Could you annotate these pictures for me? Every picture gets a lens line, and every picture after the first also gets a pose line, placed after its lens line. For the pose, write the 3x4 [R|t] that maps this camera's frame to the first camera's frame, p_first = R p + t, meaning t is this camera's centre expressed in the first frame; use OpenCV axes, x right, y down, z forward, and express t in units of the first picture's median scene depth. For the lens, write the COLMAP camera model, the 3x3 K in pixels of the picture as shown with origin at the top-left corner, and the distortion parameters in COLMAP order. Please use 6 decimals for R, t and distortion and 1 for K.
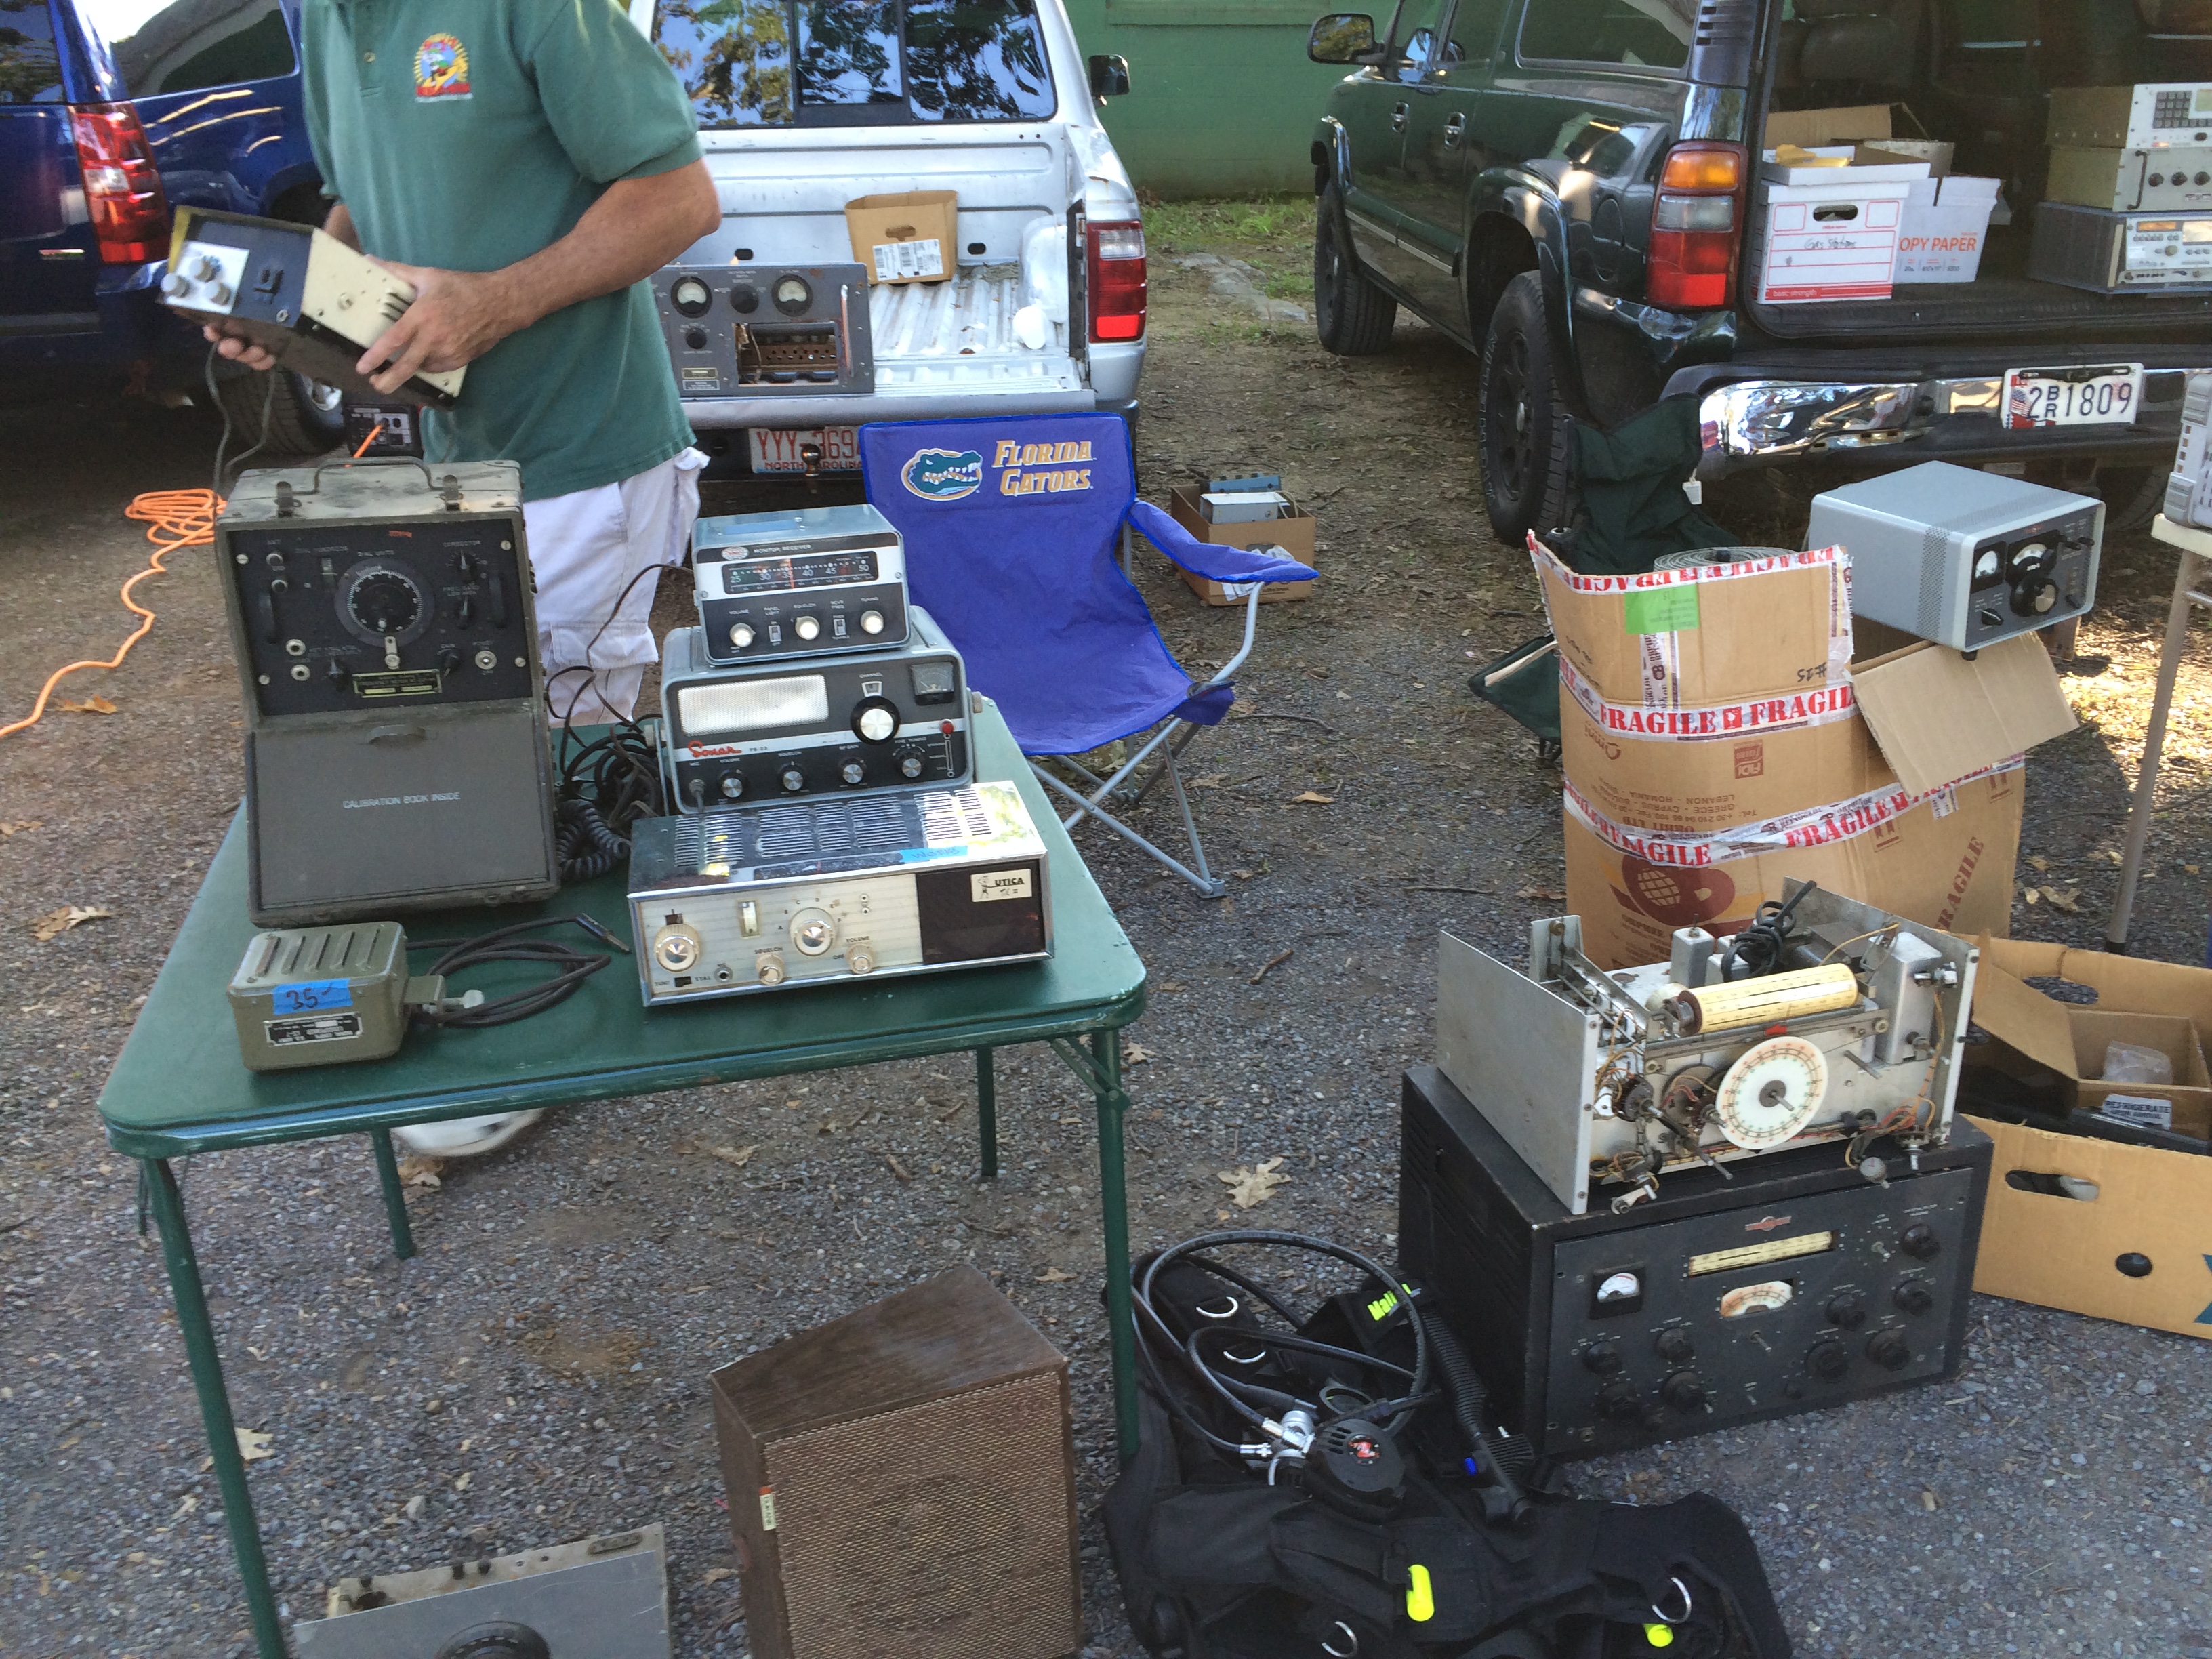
lens RADIAL K [[1967.0, 0, 1109.3], [0, 1967.0, 867.5], [0, 0, 1]] dist [0.097202, -0.157717]
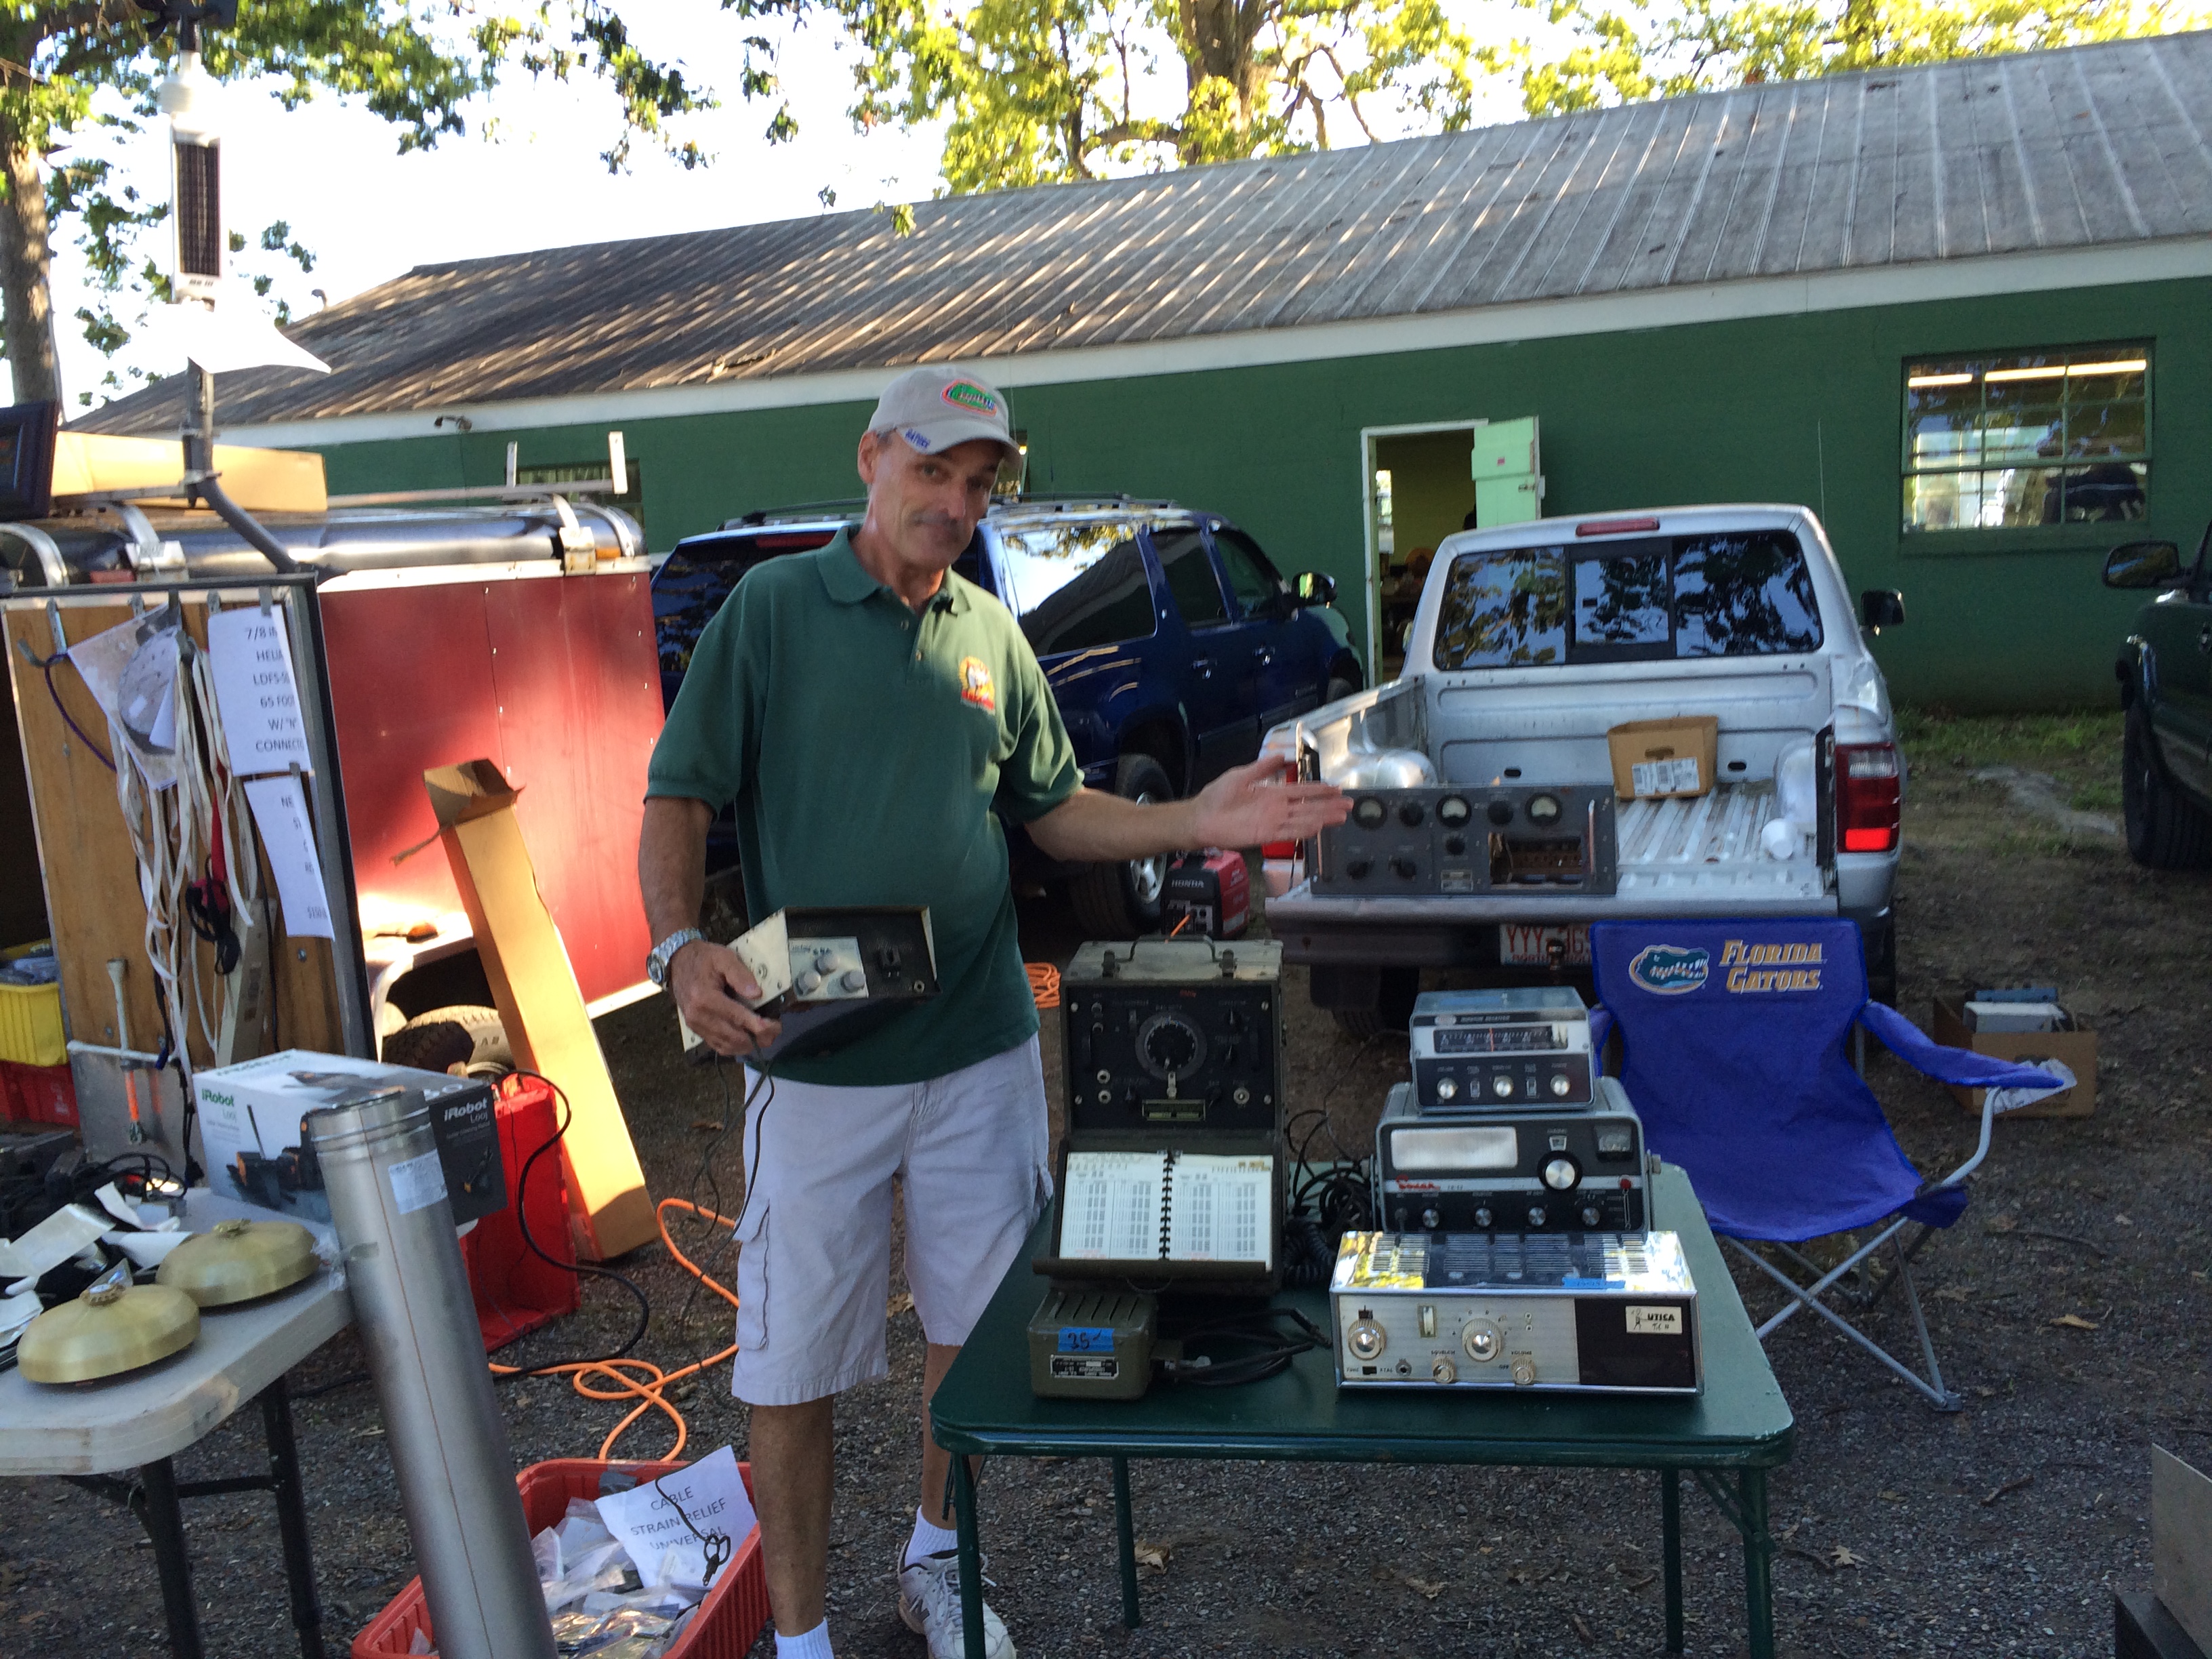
lens RADIAL K [[1967.0, 0, 1109.3], [0, 1967.0, 867.5], [0, 0, 1]] dist [0.097202, -0.157717]
pose [[0.926150, 0.018249, -0.376714, 0.041958], [-0.110262, 0.968292, -0.224172, 0.024948], [0.360678, 0.249154, 0.898796, -0.102989]]
